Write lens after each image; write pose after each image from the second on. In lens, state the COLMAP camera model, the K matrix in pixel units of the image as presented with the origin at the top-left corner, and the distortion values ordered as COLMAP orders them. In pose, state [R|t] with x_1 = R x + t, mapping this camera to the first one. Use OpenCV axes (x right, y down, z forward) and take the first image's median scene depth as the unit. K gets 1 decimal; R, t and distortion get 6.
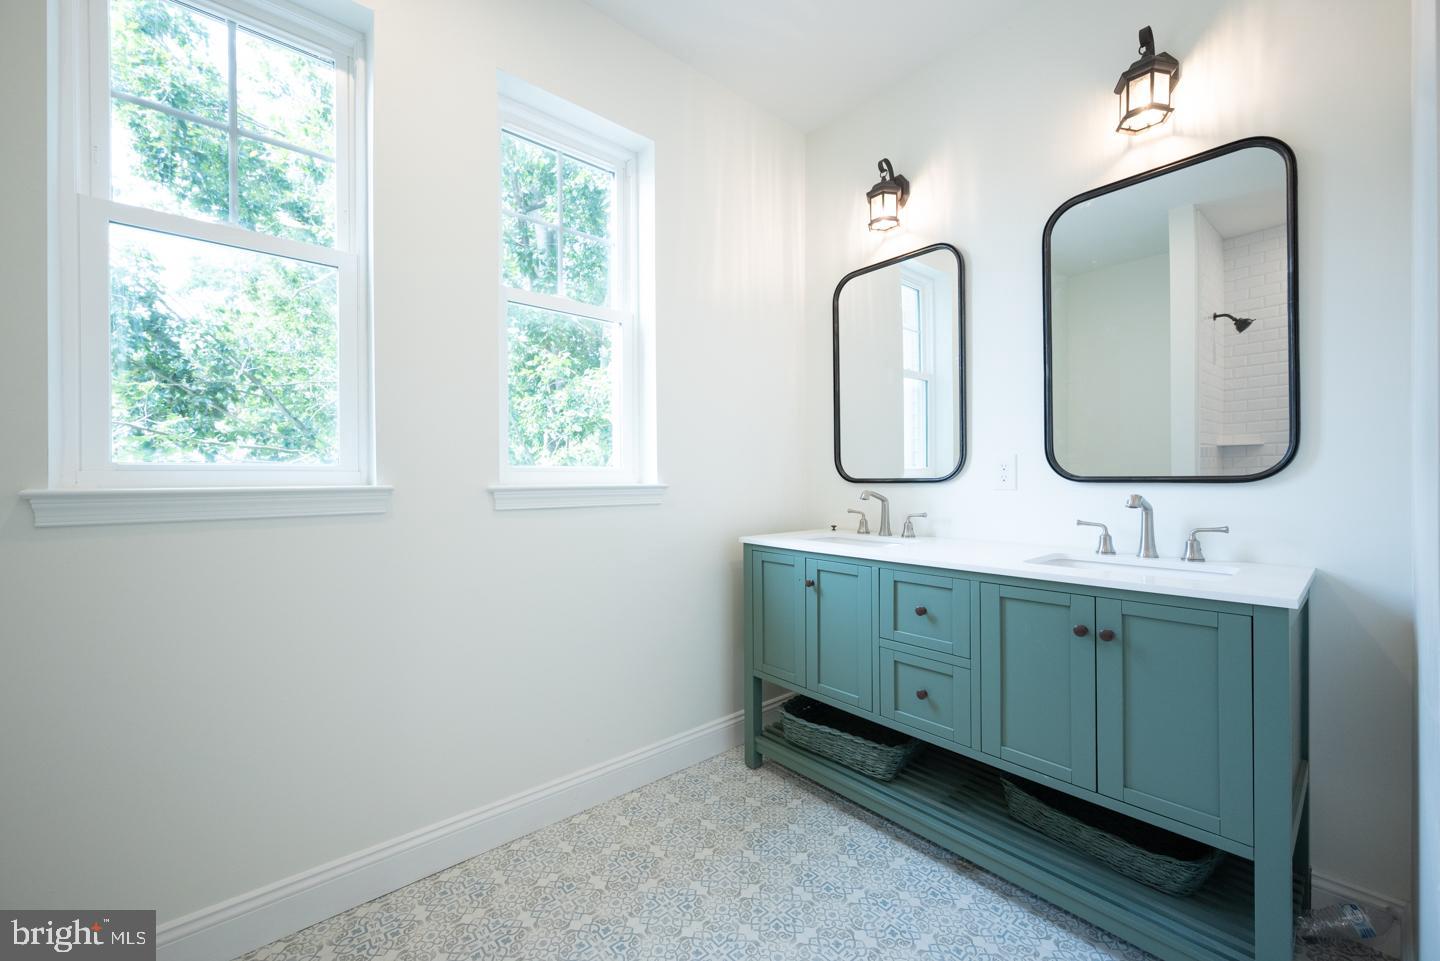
lens RADIAL K [[567.1, 0, 723.9], [0, 567.1, 479.5], [0, 0, 1]] dist [0.000045, -0.000215]
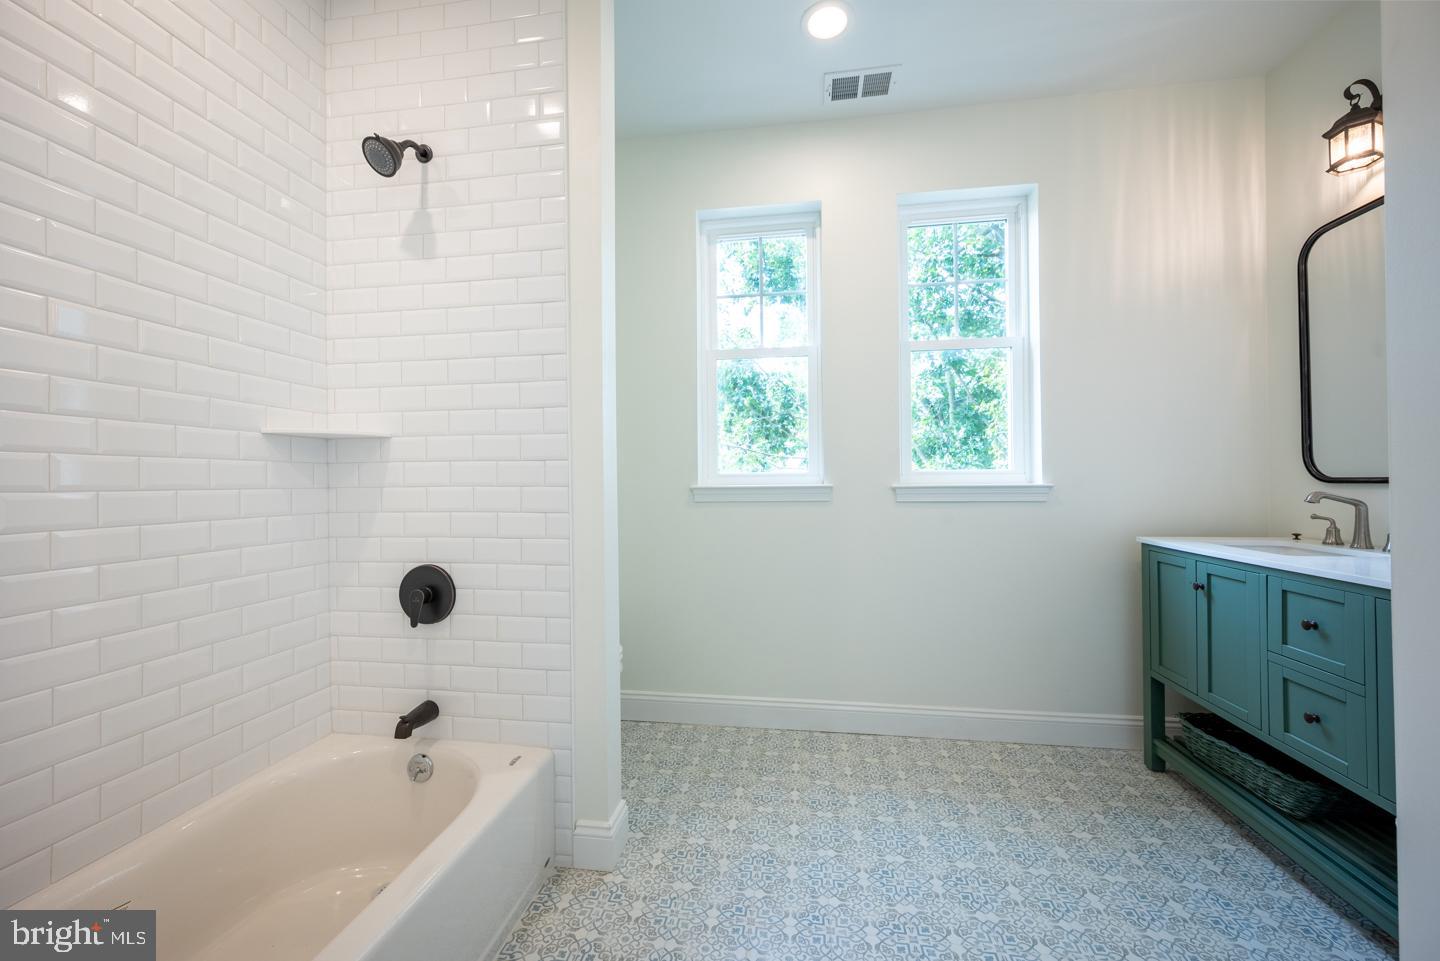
lens RADIAL K [[567.1, 0, 722.1], [0, 567.1, 482.4], [0, 0, 1]] dist [0.000045, -0.000215]
pose [[0.653312, 0.000007, -0.757089, 0.338301], [0.004020, 0.999986, 0.003478, -0.001500], [0.757078, -0.005315, 0.653303, -0.236160]]
